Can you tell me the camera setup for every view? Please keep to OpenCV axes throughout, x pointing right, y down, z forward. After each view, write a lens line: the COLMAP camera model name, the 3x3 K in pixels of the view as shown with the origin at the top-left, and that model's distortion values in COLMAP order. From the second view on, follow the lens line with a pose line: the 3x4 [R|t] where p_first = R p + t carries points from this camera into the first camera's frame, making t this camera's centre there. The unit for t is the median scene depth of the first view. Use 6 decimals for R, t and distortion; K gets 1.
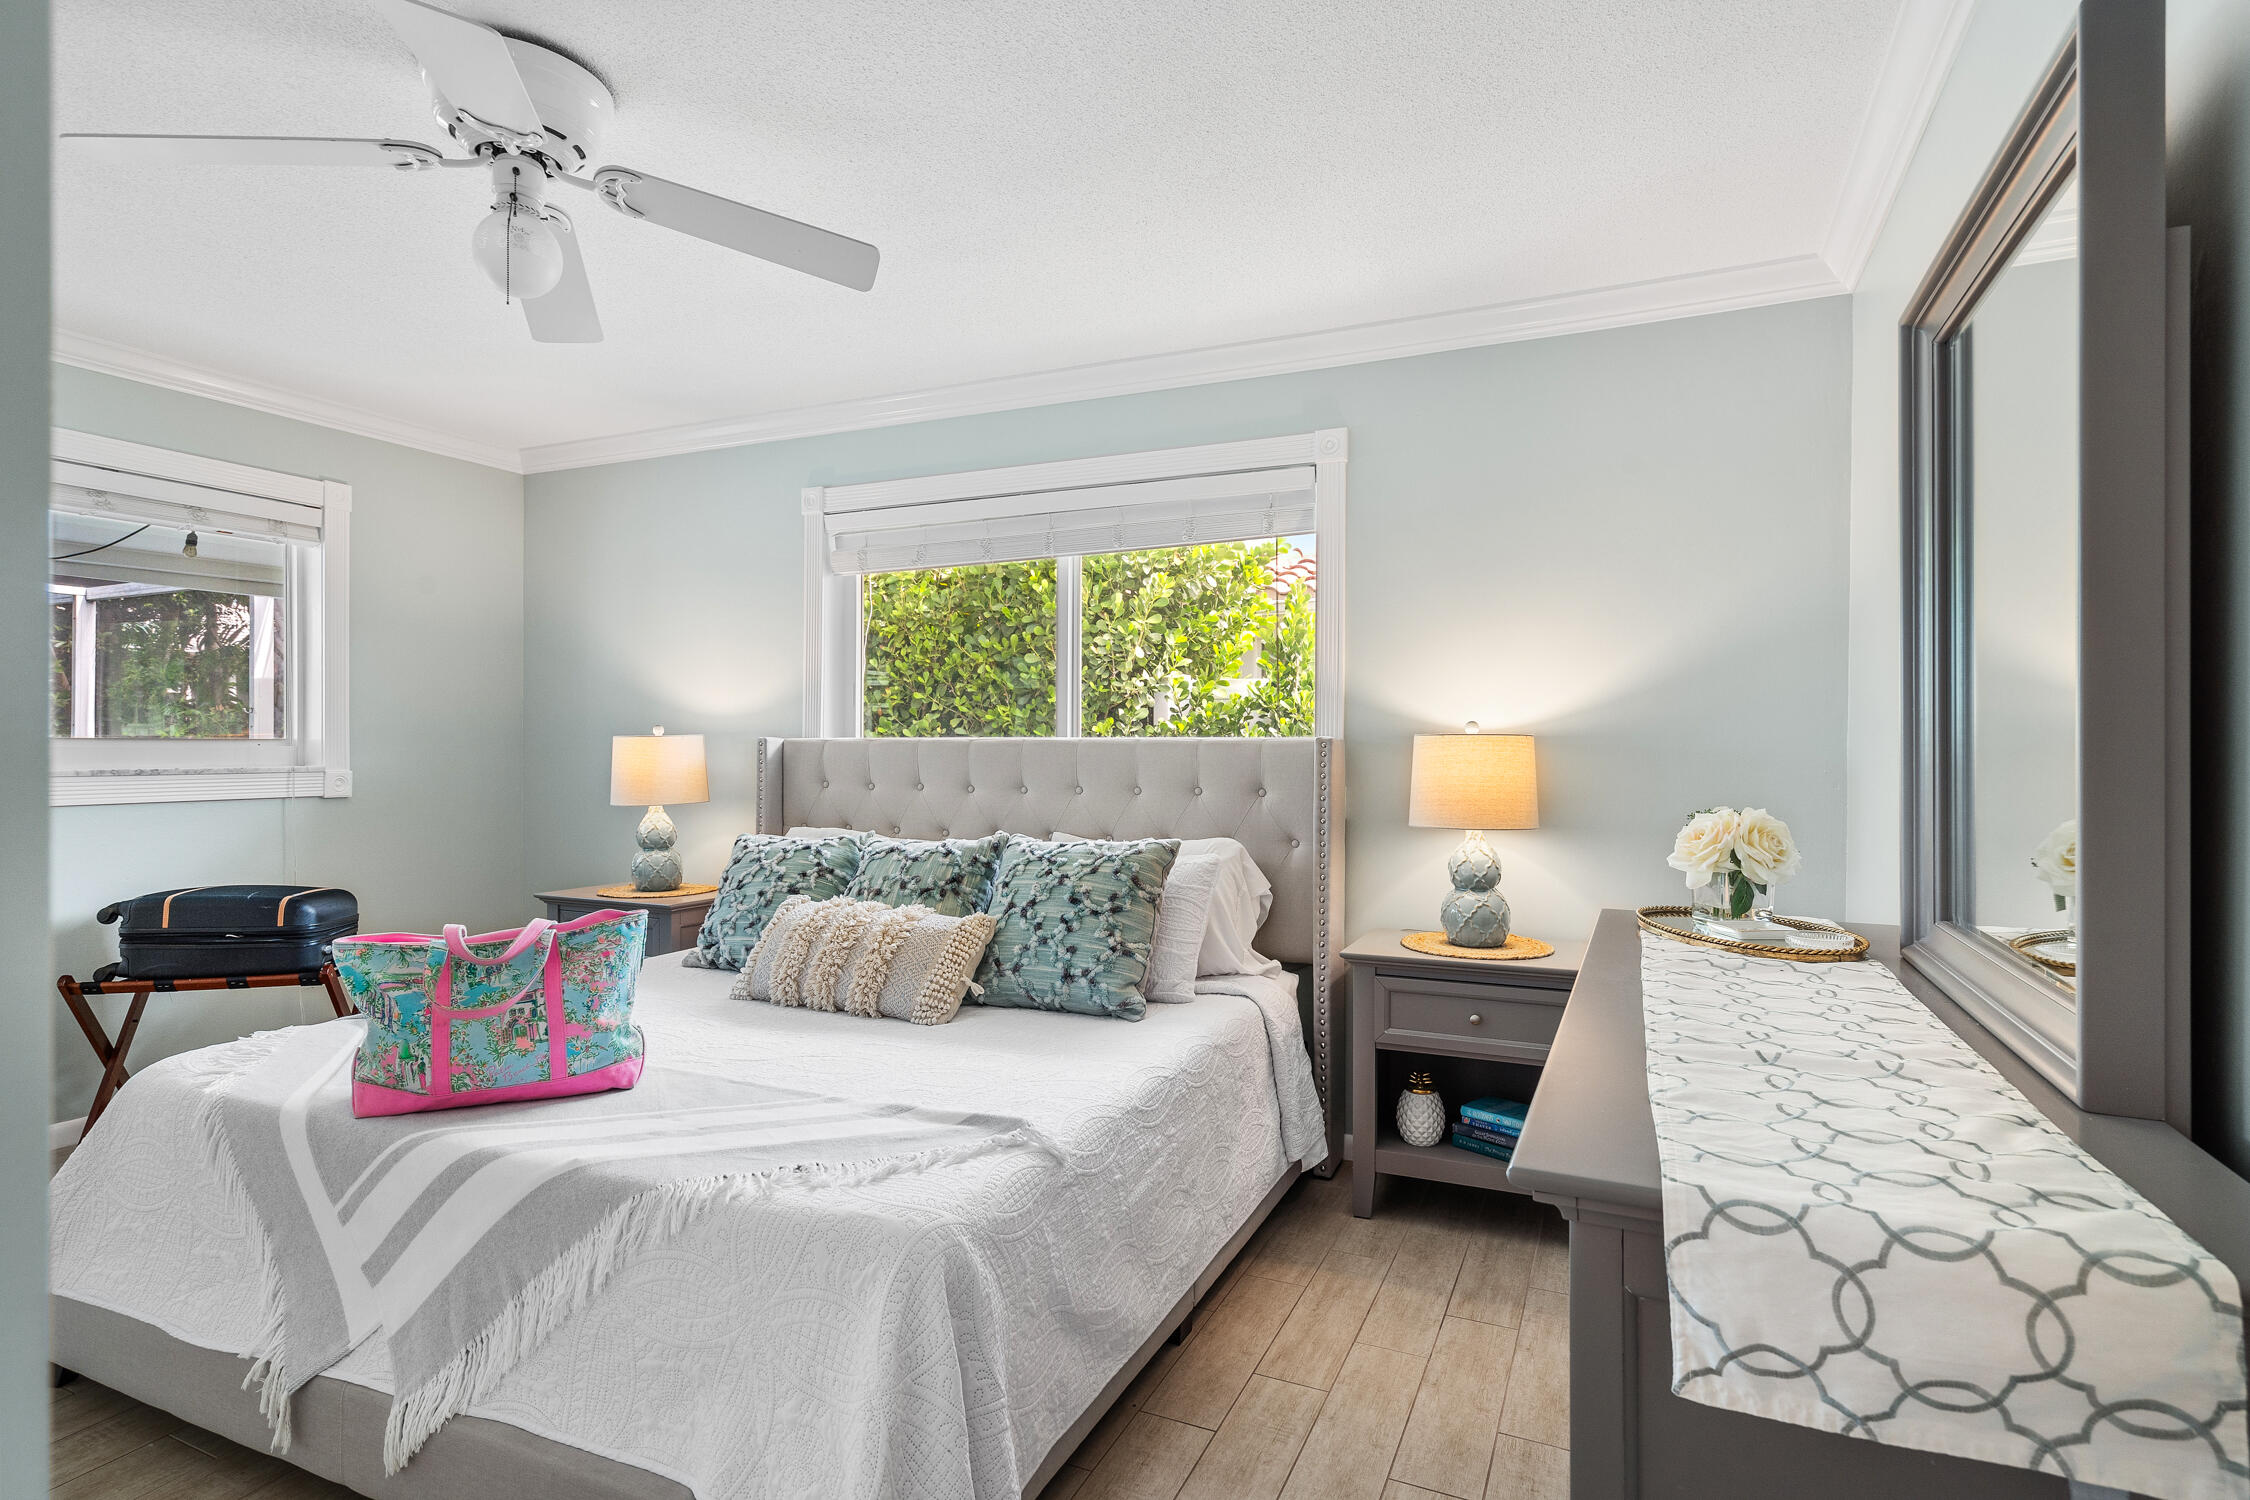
lens RADIAL K [[1148.2, 0, 1123.5], [0, 1148.2, 756.8], [0, 0, 1]] dist [0.006223, 0.001037]
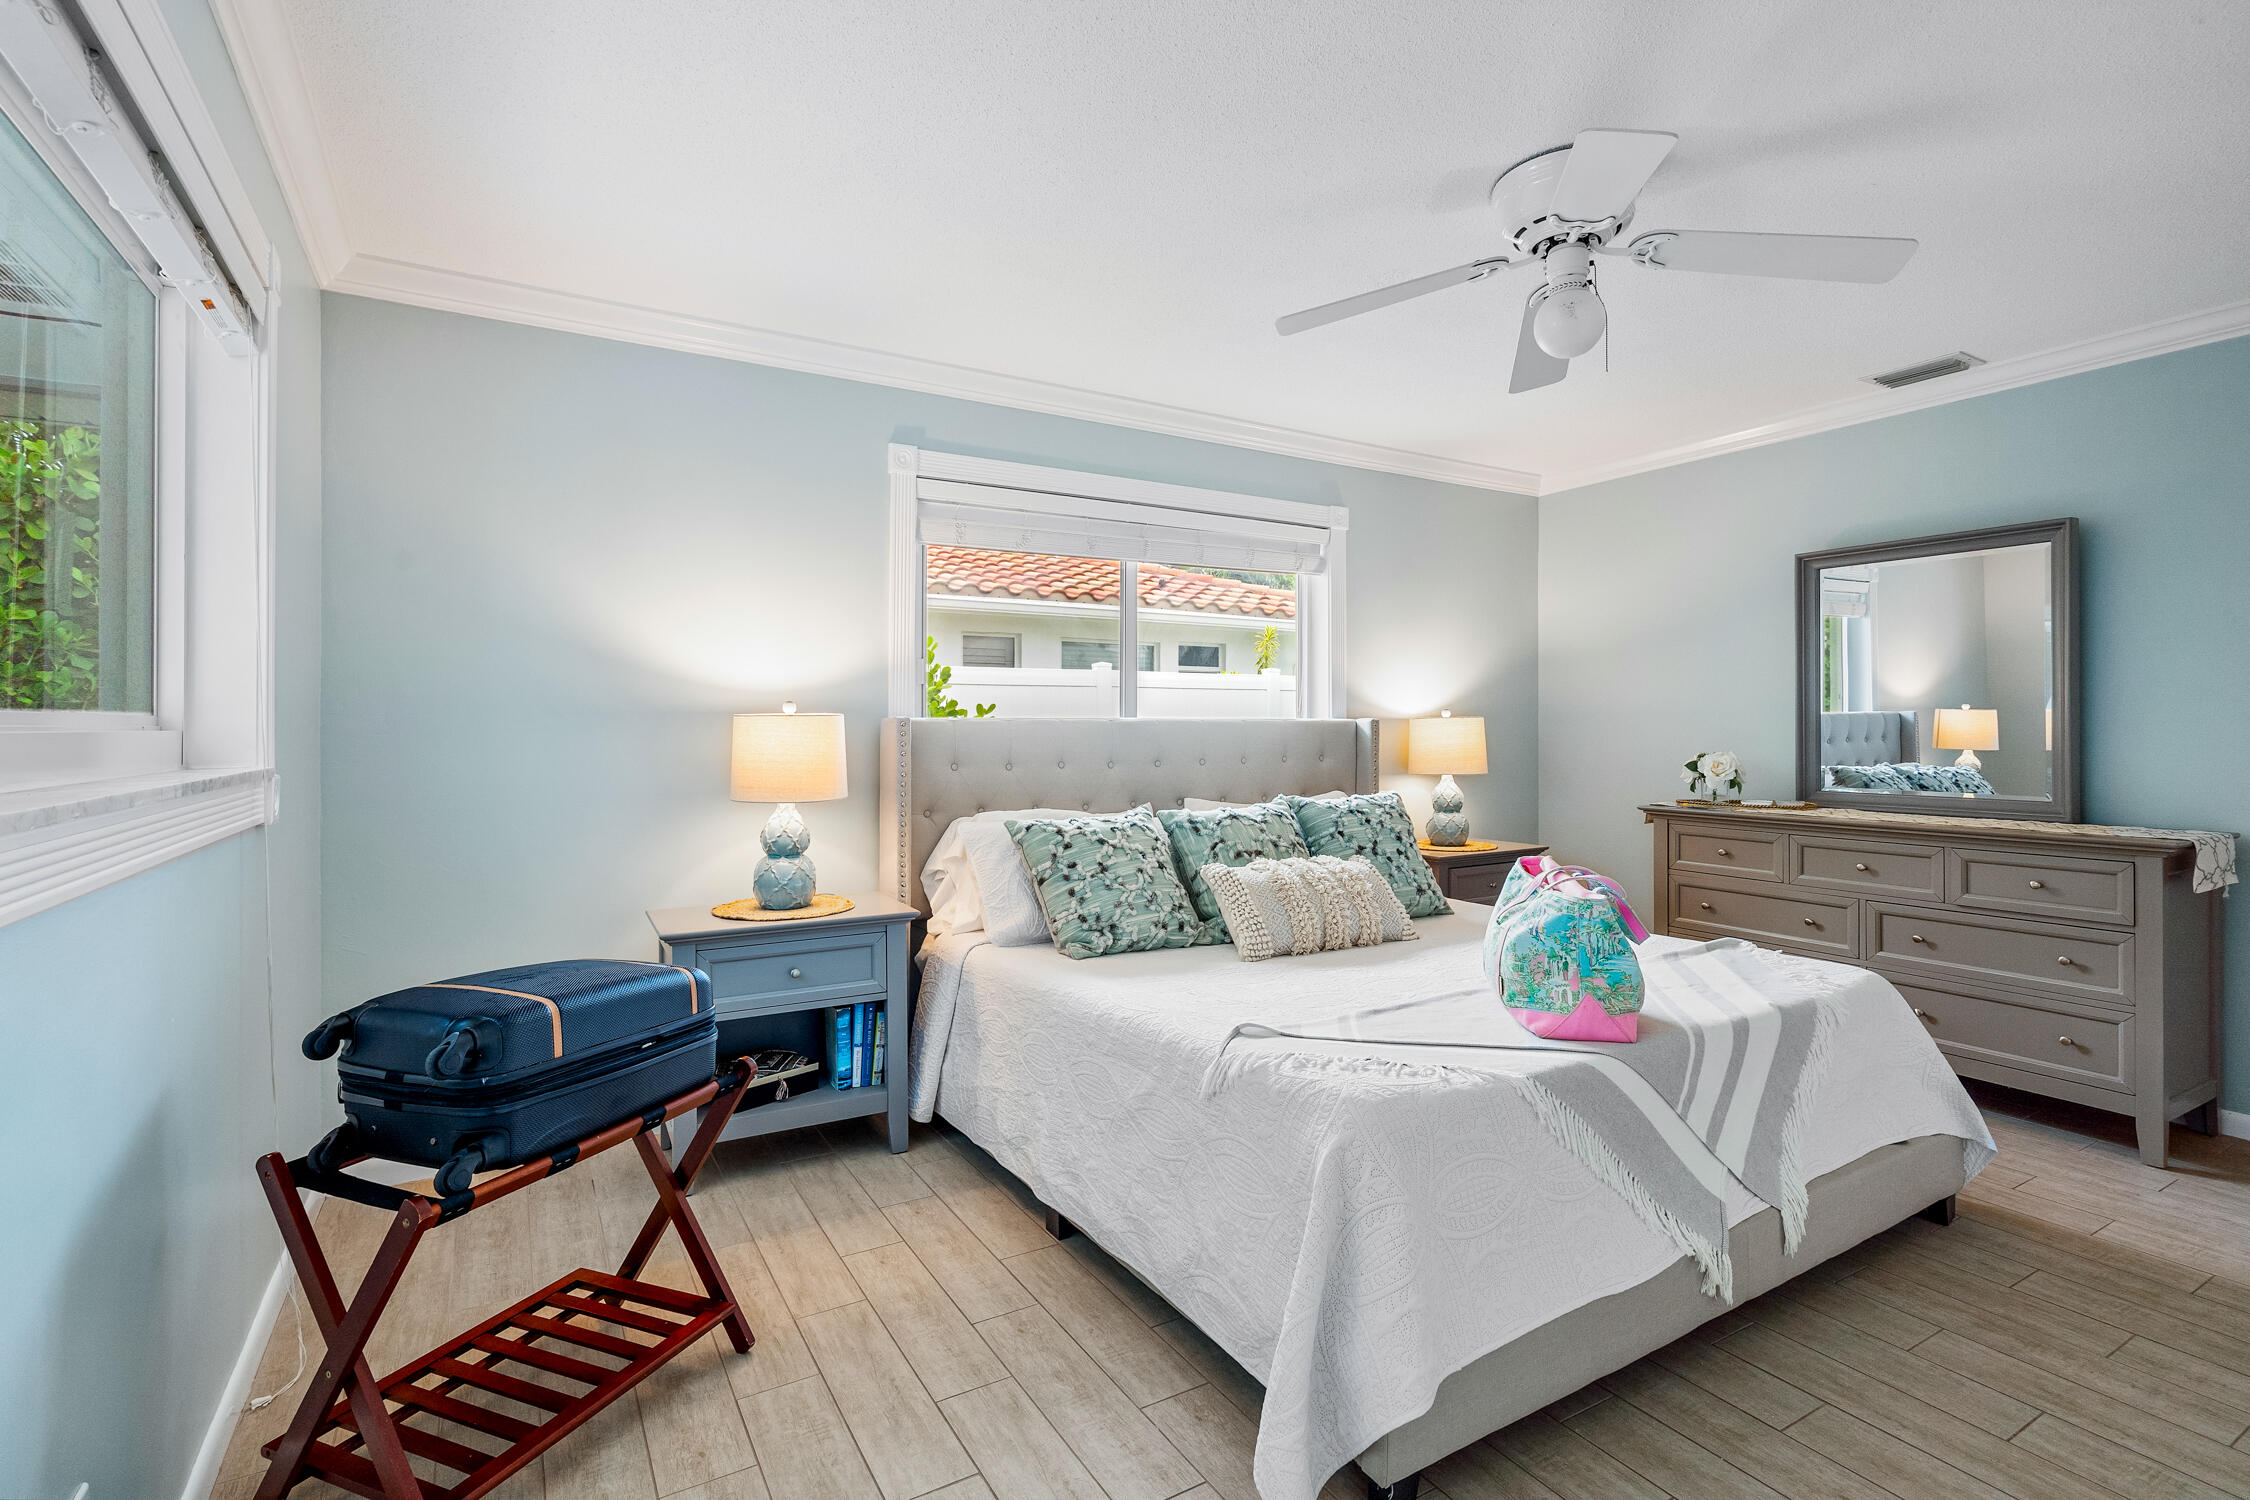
lens RADIAL K [[1033.1, 0, 1124.5], [0, 1033.1, 747.0], [0, 0, 1]] dist [0.000620, 0.001017]
pose [[0.573942, -0.017843, 0.818701, -1.073143], [0.015381, 0.999821, 0.011008, -0.001064], [-0.818751, 0.006274, 0.574114, 0.488778]]
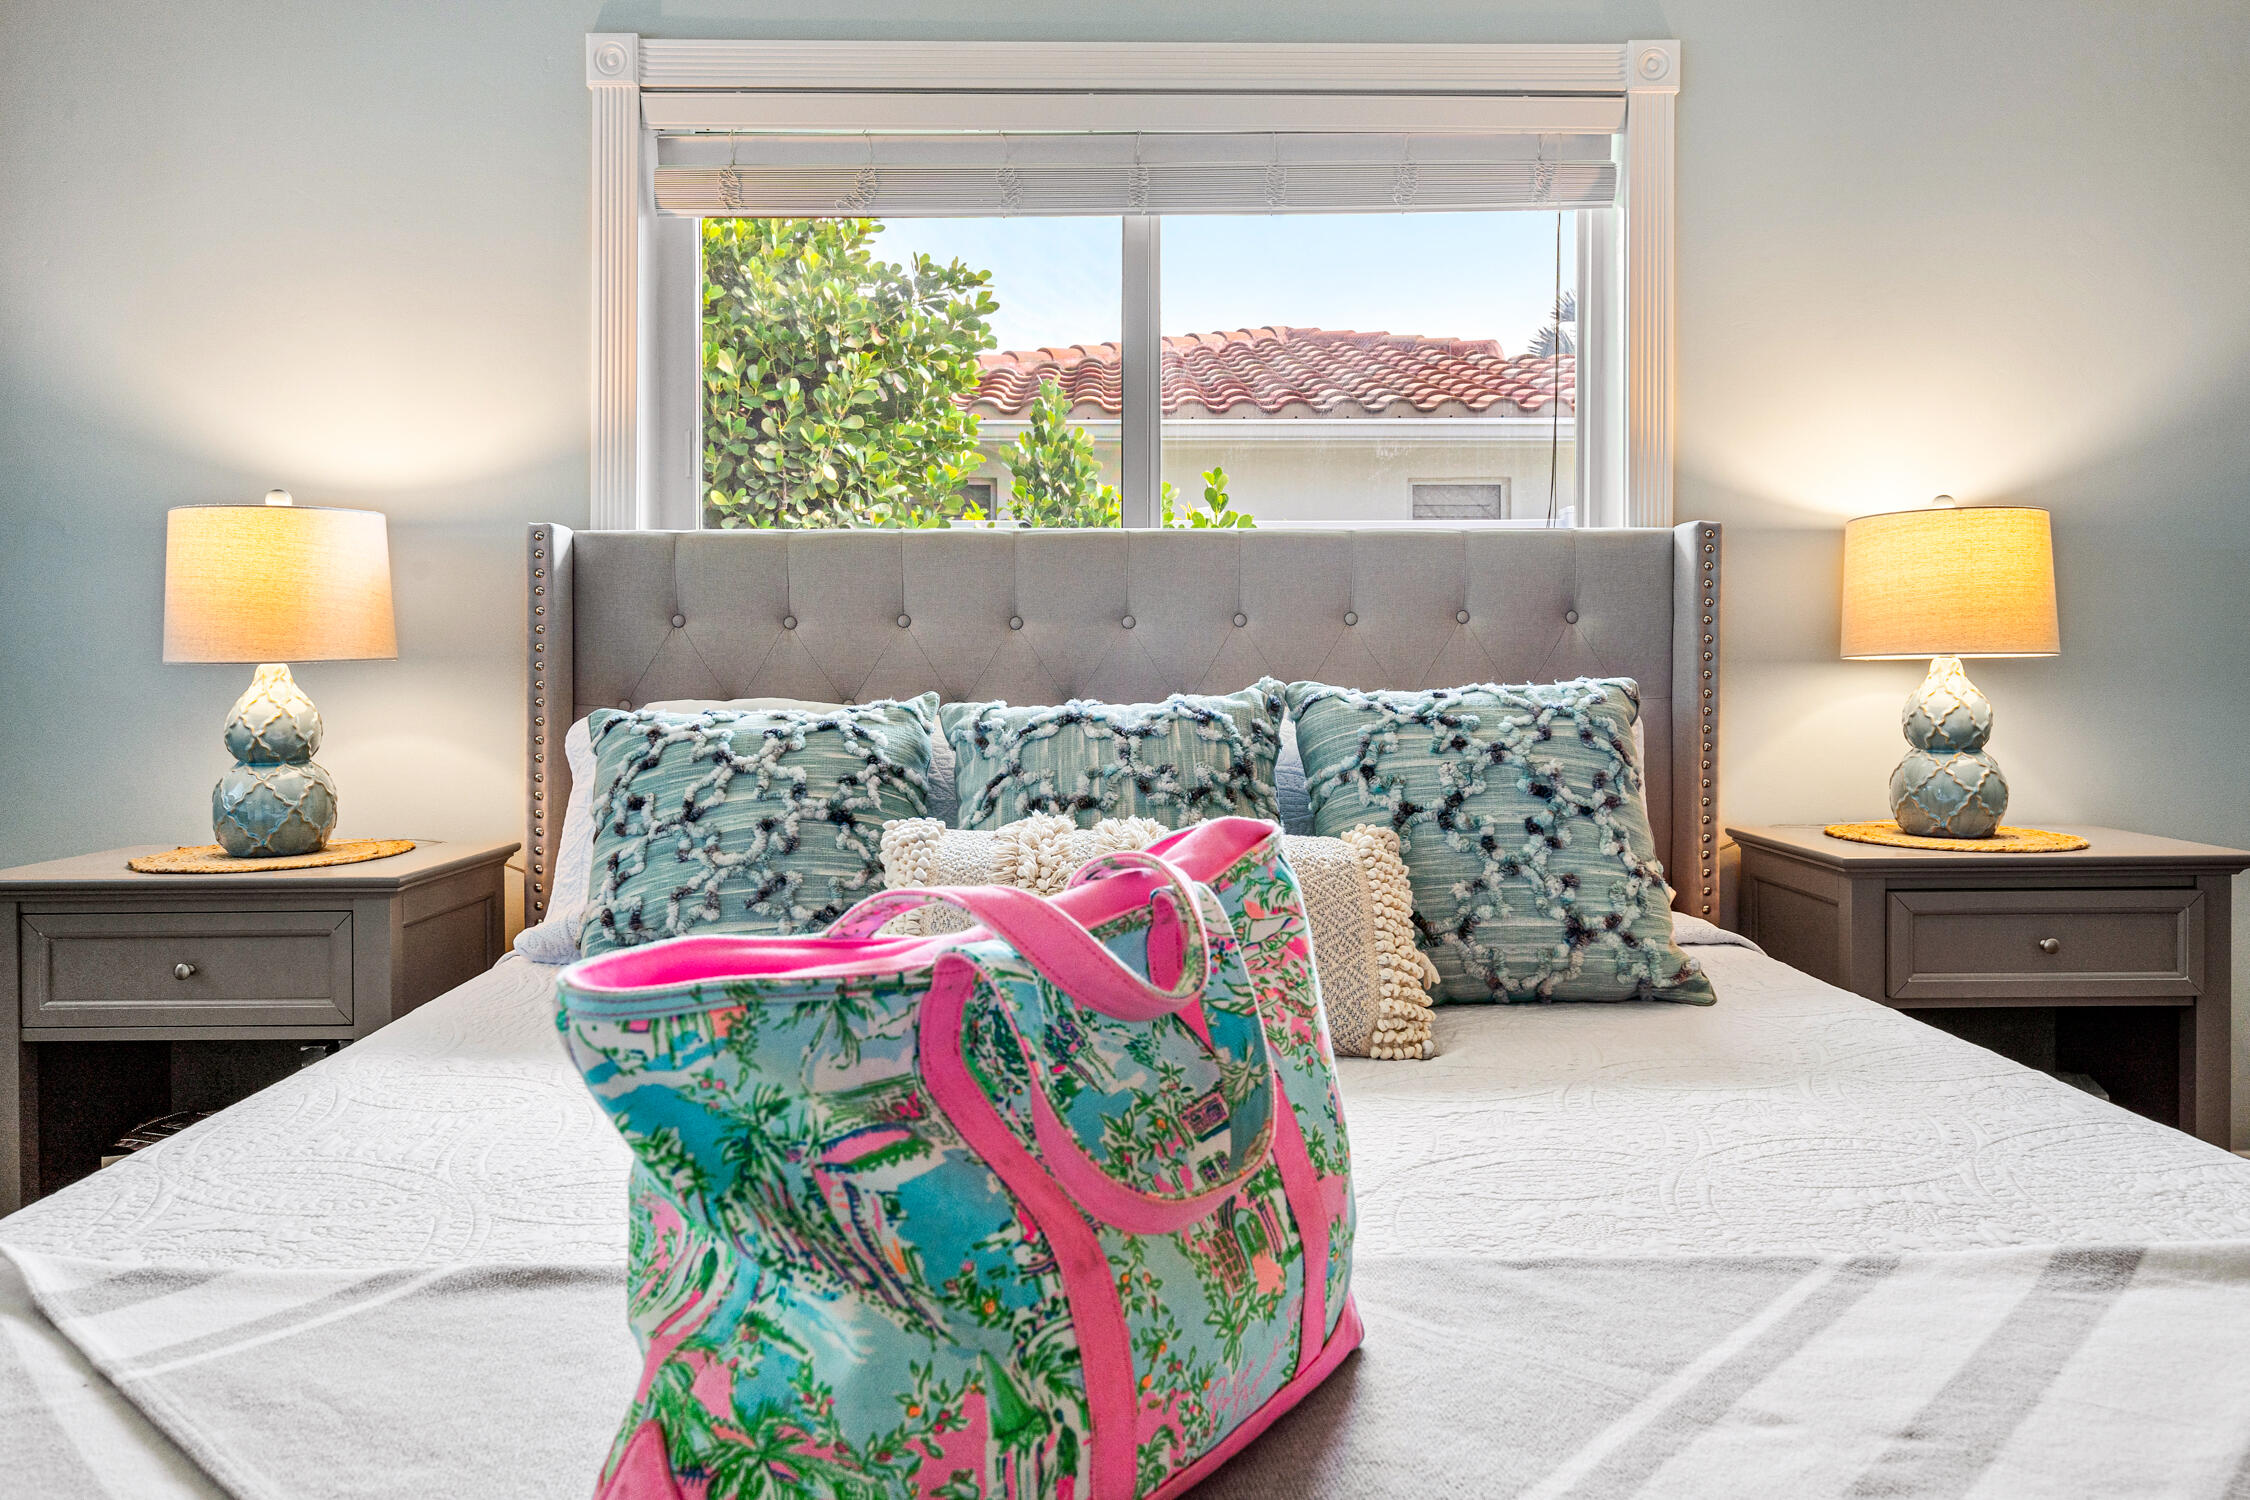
lens RADIAL K [[1430.8, 0, 1122.3], [0, 1430.8, 680.4], [0, 0, 1]] dist [0.009290, 0.000568]
pose [[0.898373, -0.011570, 0.439081, -0.439715], [0.010999, 0.999932, 0.003844, 0.060862], [-0.439096, 0.001376, 0.898439, 0.428748]]
